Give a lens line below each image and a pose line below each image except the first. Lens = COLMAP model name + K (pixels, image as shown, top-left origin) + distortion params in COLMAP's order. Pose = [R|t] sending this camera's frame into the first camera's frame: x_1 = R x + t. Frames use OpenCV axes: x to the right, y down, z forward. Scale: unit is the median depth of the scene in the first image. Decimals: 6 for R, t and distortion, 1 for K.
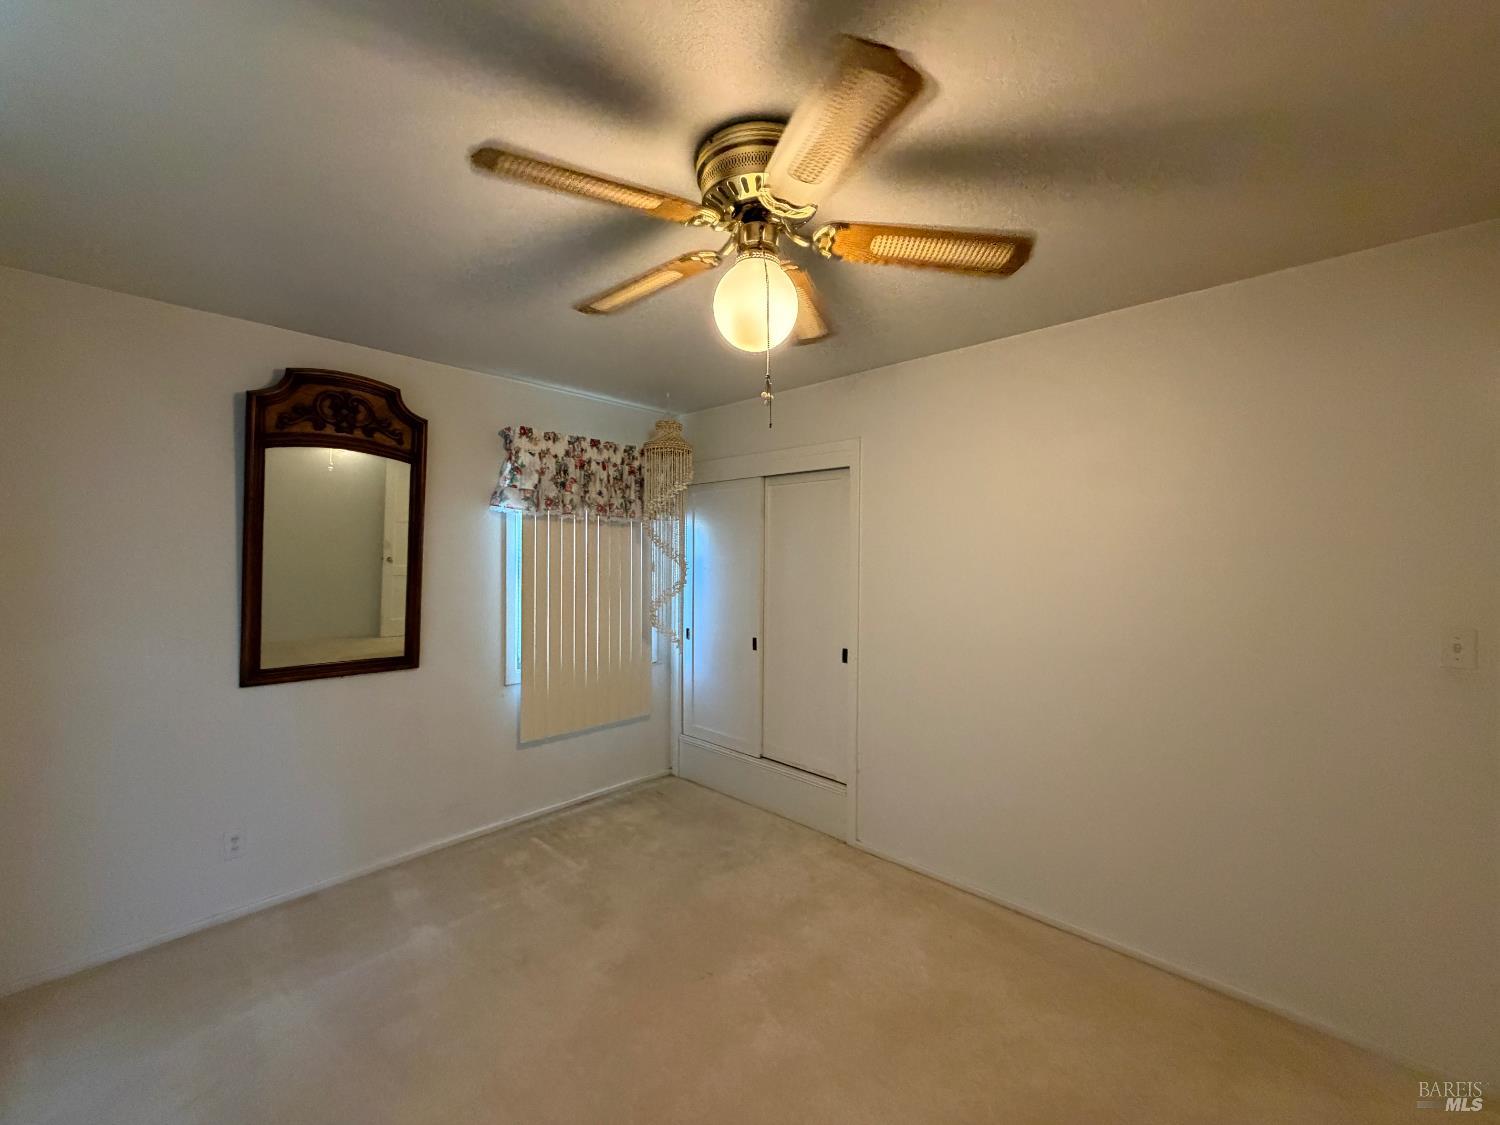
lens RADIAL K [[599.4, 0, 751.8], [0, 599.4, 562.3], [0, 0, 1]] dist [-0.000656, 0.000460]
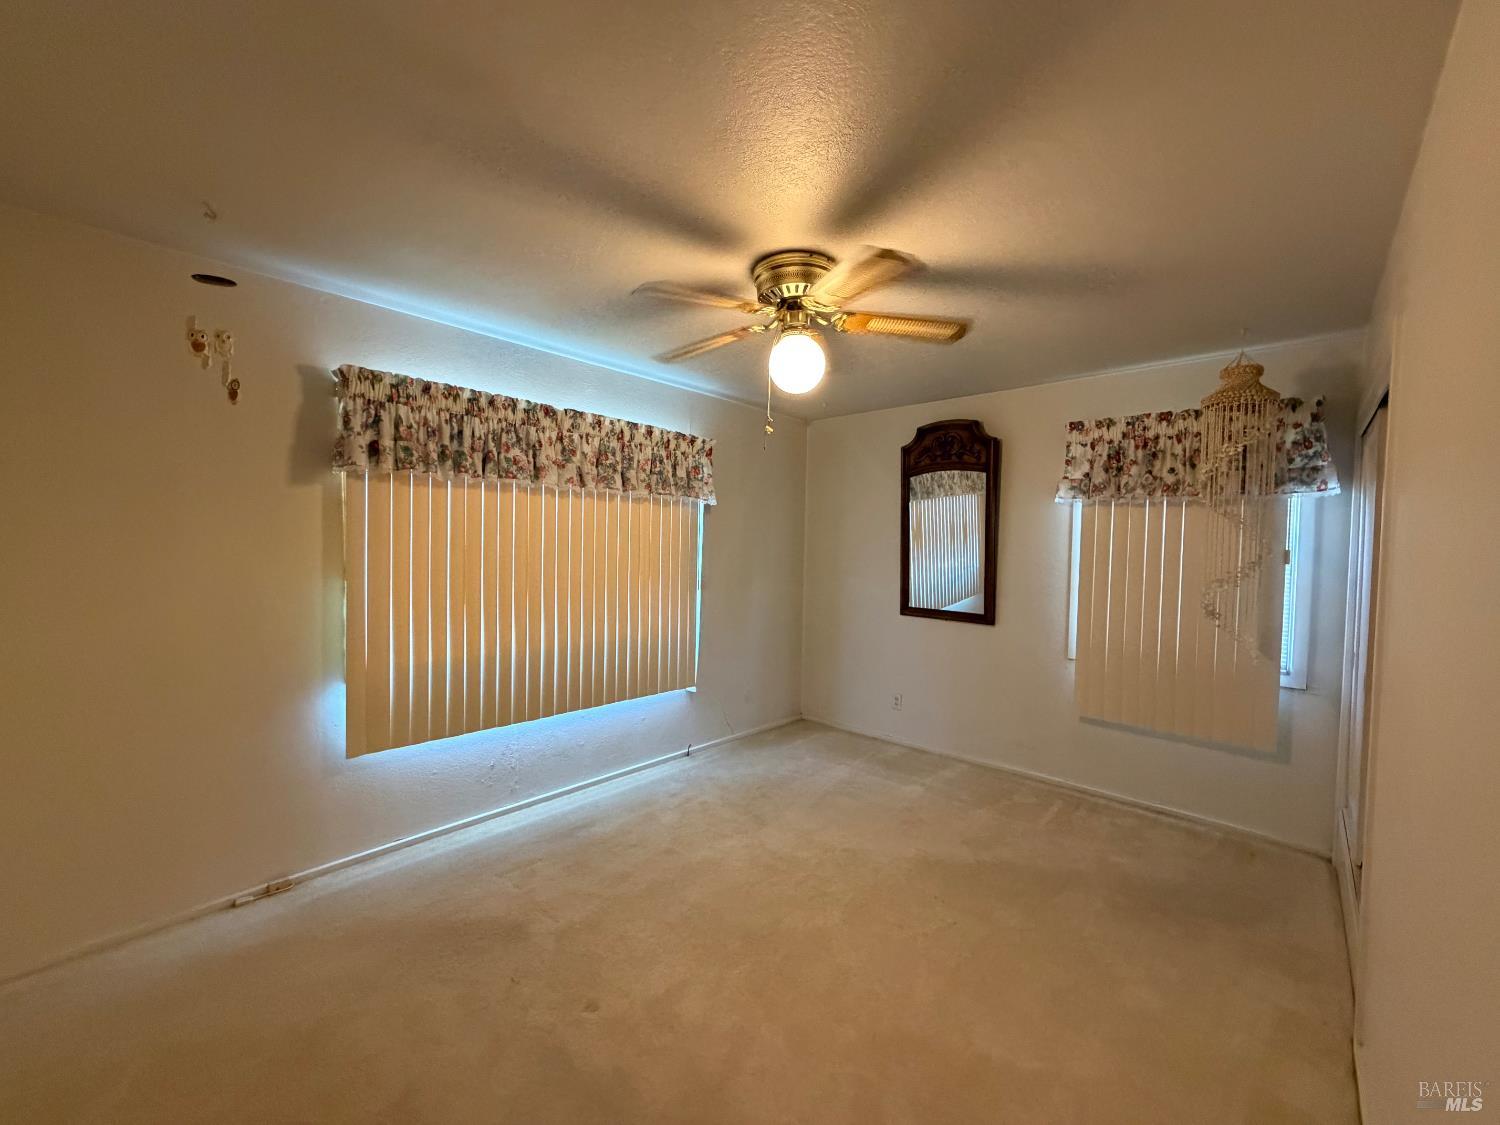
lens RADIAL K [[599.4, 0, 751.6], [0, 599.4, 560.2], [0, 0, 1]] dist [-0.000656, 0.000460]
pose [[0.006792, 0.023348, -0.999704, 0.677759], [-0.024738, 0.999425, 0.023174, 0.012662], [0.999671, 0.024573, 0.007365, 0.400566]]
